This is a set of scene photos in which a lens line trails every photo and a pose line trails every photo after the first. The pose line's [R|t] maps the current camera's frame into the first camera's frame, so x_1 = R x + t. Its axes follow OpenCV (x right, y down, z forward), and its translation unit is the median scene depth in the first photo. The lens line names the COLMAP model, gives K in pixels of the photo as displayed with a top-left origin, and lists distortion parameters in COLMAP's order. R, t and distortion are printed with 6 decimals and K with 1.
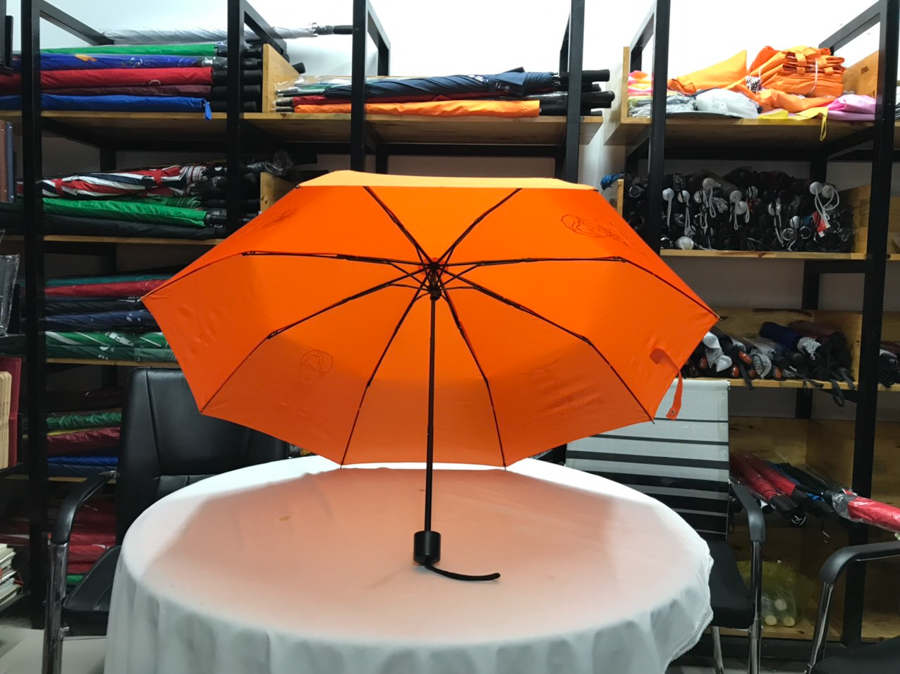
lens RADIAL K [[731.4, 0, 450.0], [0, 731.4, 337.0], [0, 0, 1]] dist [0.001857, -0.000673]
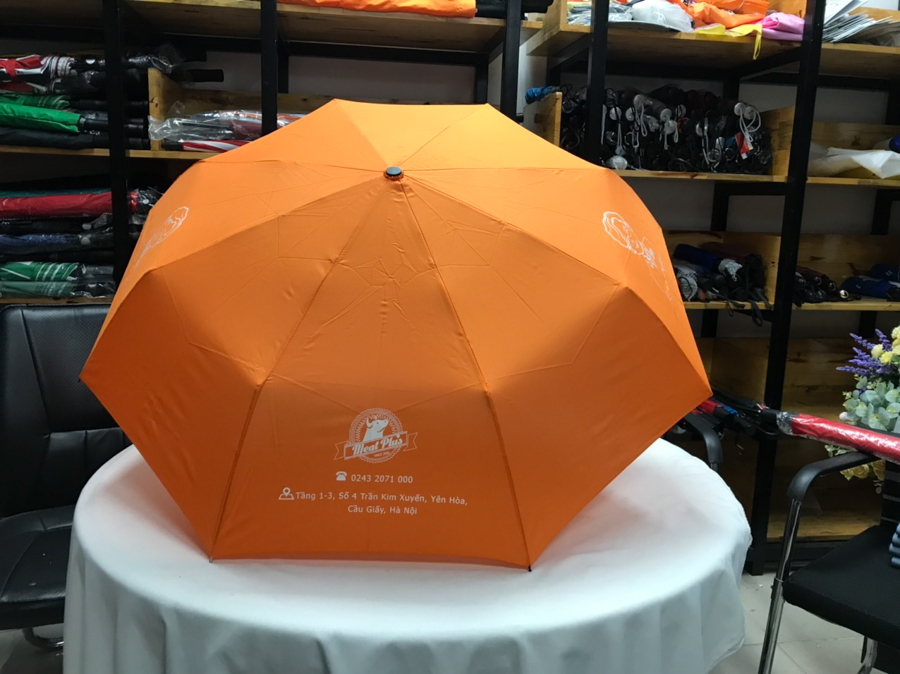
lens RADIAL K [[731.4, 0, 450.0], [0, 731.4, 337.0], [0, 0, 1]] dist [0.001857, -0.000673]
pose [[0.976519, -0.034163, 0.212706, -0.110993], [0.011381, 0.994149, 0.107420, -0.005543], [-0.215131, -0.102477, 0.971194, 0.083056]]
